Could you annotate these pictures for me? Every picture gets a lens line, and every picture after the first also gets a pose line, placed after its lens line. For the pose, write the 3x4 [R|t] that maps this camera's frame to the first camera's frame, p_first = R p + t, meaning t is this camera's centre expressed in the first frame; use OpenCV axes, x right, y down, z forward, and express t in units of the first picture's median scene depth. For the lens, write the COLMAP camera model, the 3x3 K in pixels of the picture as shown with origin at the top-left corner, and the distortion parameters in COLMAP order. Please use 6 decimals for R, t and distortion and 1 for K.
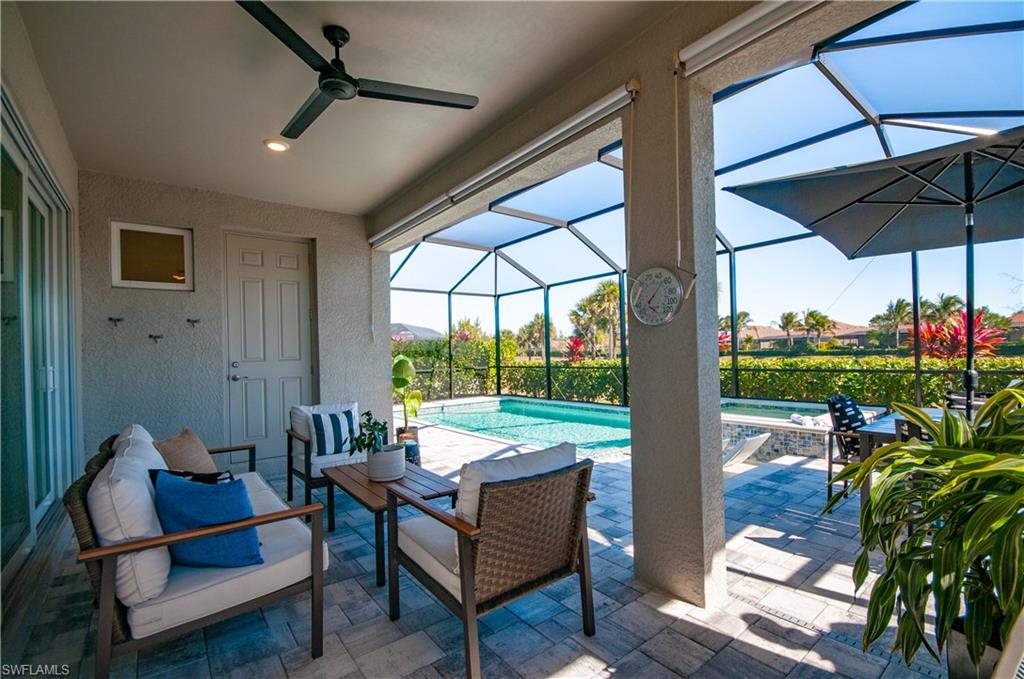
lens RADIAL K [[449.5, 0, 517.6], [0, 449.5, 351.1], [0, 0, 1]] dist [0.001811, 0.000376]
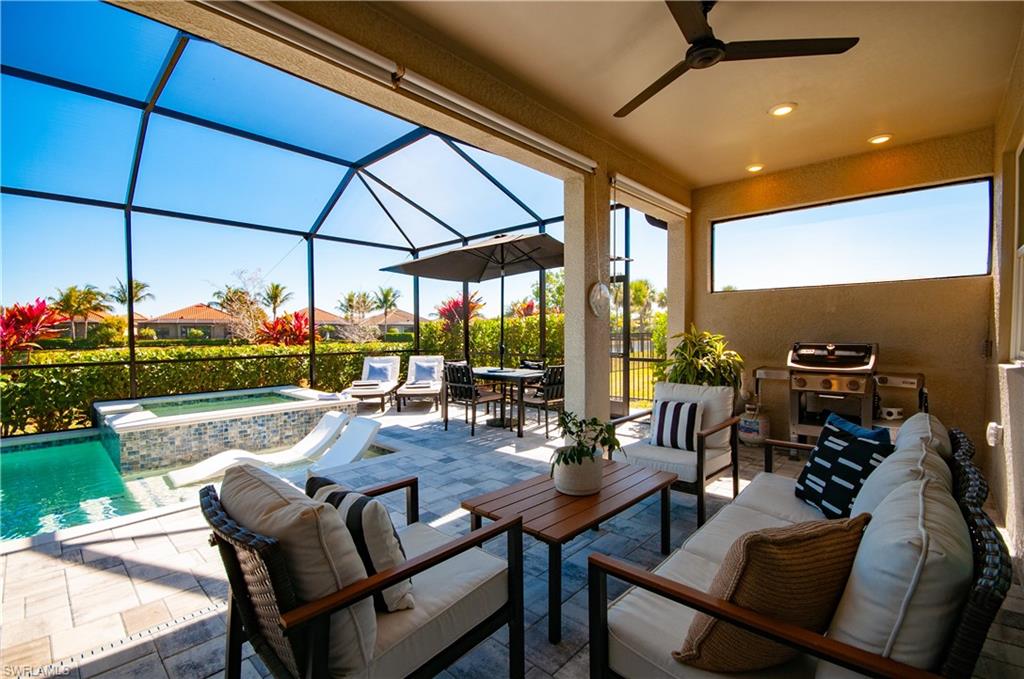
lens RADIAL K [[449.5, 0, 517.6], [0, 449.5, 351.1], [0, 0, 1]] dist [0.001811, 0.000376]
pose [[-0.147554, -0.013634, 0.988960, -0.250188], [0.005081, 0.999881, 0.014543, 0.008833], [-0.989041, 0.007171, -0.147467, 0.294951]]
